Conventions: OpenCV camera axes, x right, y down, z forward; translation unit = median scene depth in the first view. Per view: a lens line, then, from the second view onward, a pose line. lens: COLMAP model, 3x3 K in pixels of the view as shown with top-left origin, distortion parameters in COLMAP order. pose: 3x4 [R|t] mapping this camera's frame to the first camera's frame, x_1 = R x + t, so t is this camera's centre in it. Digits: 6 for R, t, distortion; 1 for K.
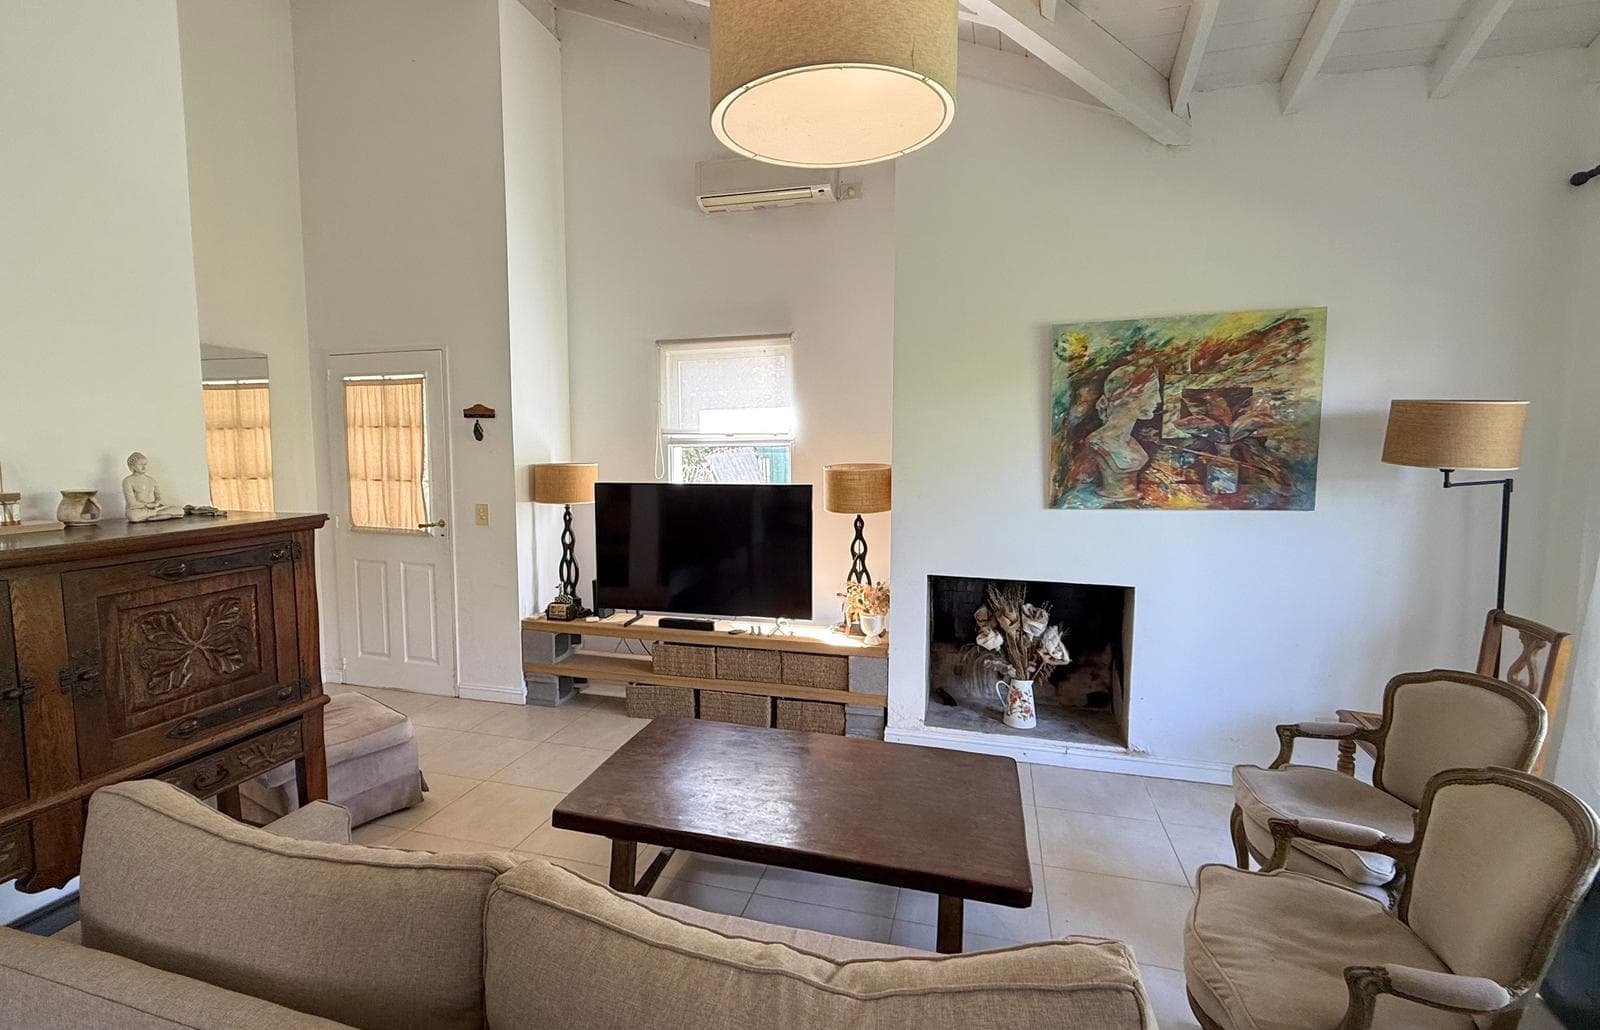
lens RADIAL K [[729.1, 0, 752.8], [0, 729.1, 517.4], [0, 0, 1]] dist [0.001216, -0.000242]
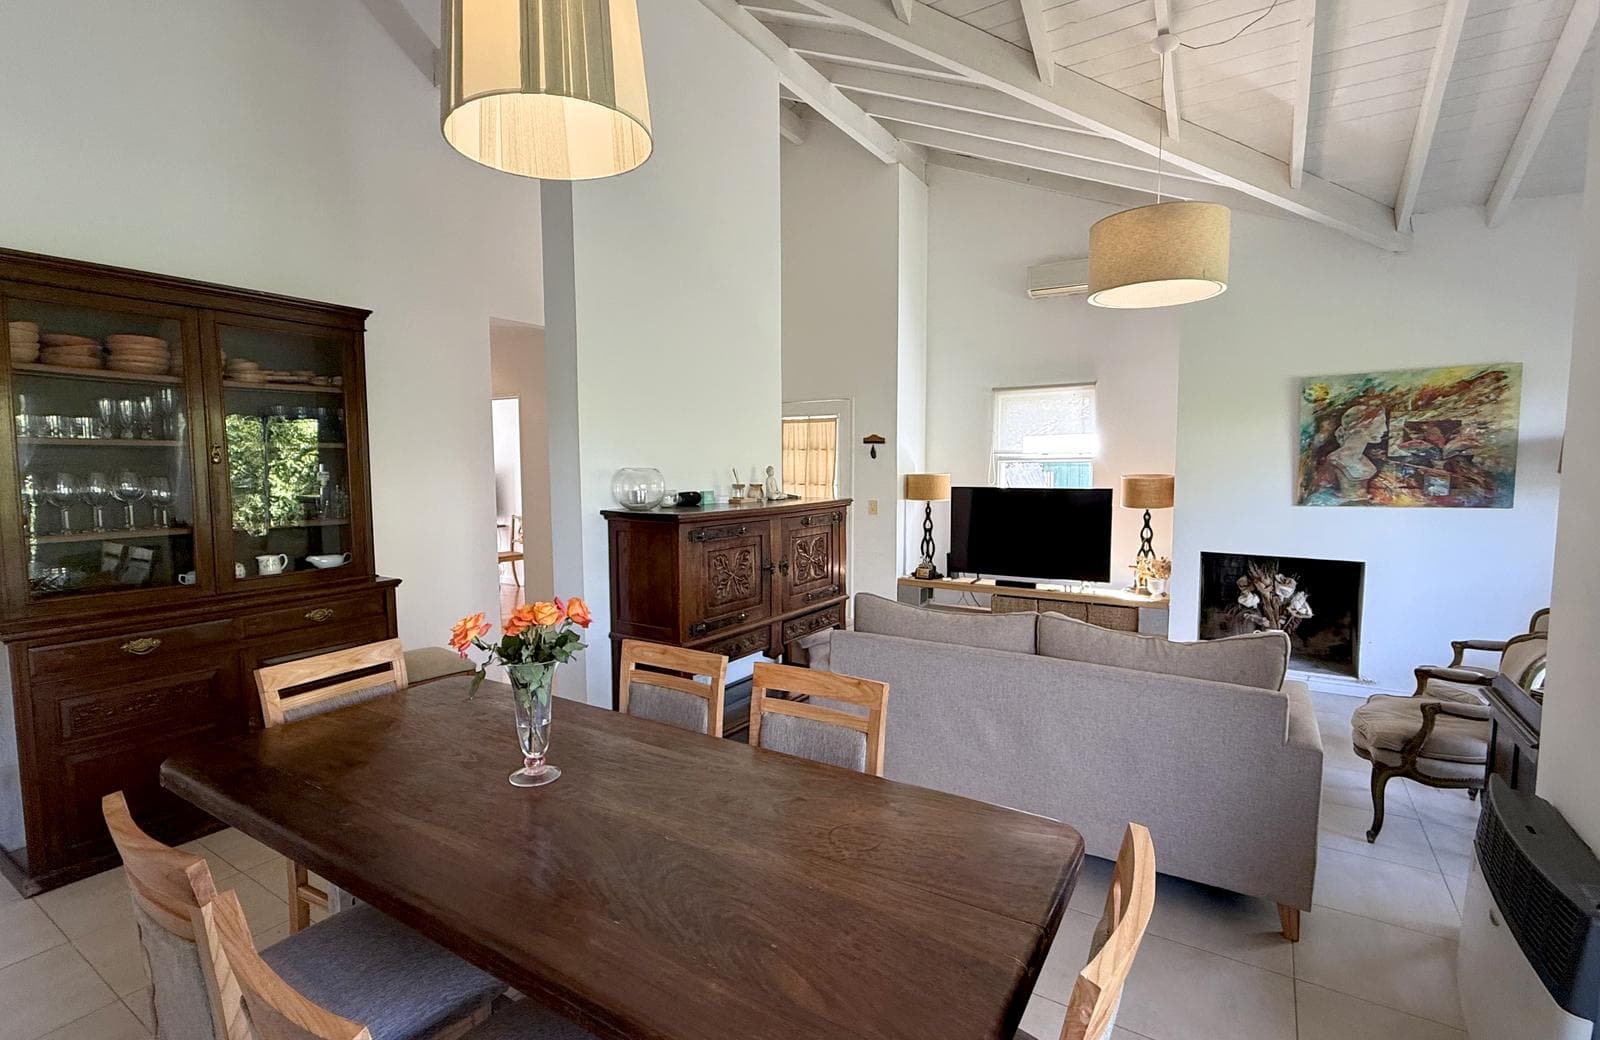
lens RADIAL K [[723.2, 0, 795.2], [0, 723.2, 525.4], [0, 0, 1]] dist [-0.000674, -0.000265]
pose [[0.965190, 0.021521, -0.260662, -0.161982], [-0.023696, 0.999706, -0.005204, 0.053977], [0.260473, 0.011200, 0.965416, -0.585998]]
